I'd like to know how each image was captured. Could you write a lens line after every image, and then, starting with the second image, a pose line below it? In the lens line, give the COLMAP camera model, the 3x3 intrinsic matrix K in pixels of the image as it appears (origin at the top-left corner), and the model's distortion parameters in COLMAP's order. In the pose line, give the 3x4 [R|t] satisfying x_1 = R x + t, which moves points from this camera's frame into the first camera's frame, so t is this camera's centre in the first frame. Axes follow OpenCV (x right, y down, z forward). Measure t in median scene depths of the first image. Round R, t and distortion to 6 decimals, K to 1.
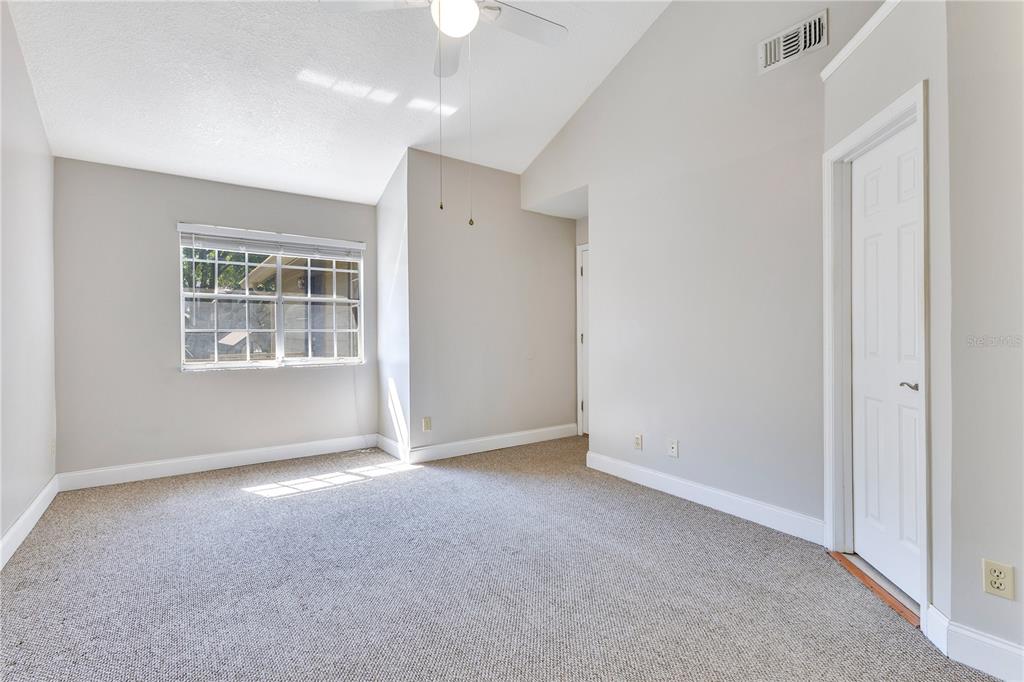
lens RADIAL K [[464.1, 0, 497.3], [0, 464.1, 334.5], [0, 0, 1]] dist [0.000296, -0.000571]
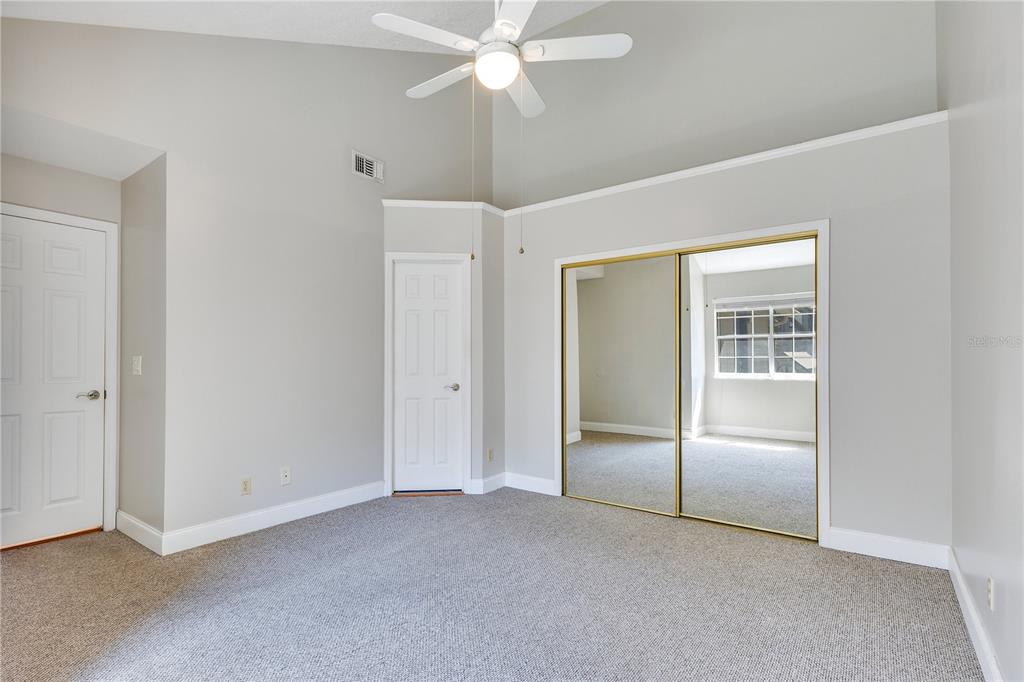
lens RADIAL K [[464.1, 0, 497.3], [0, 464.1, 334.5], [0, 0, 1]] dist [0.000296, -0.000571]
pose [[-0.299788, 0.050702, 0.952658, -0.929303], [-0.000969, 0.998570, -0.053450, -0.011851], [-0.954005, -0.016947, -0.299310, 1.091280]]
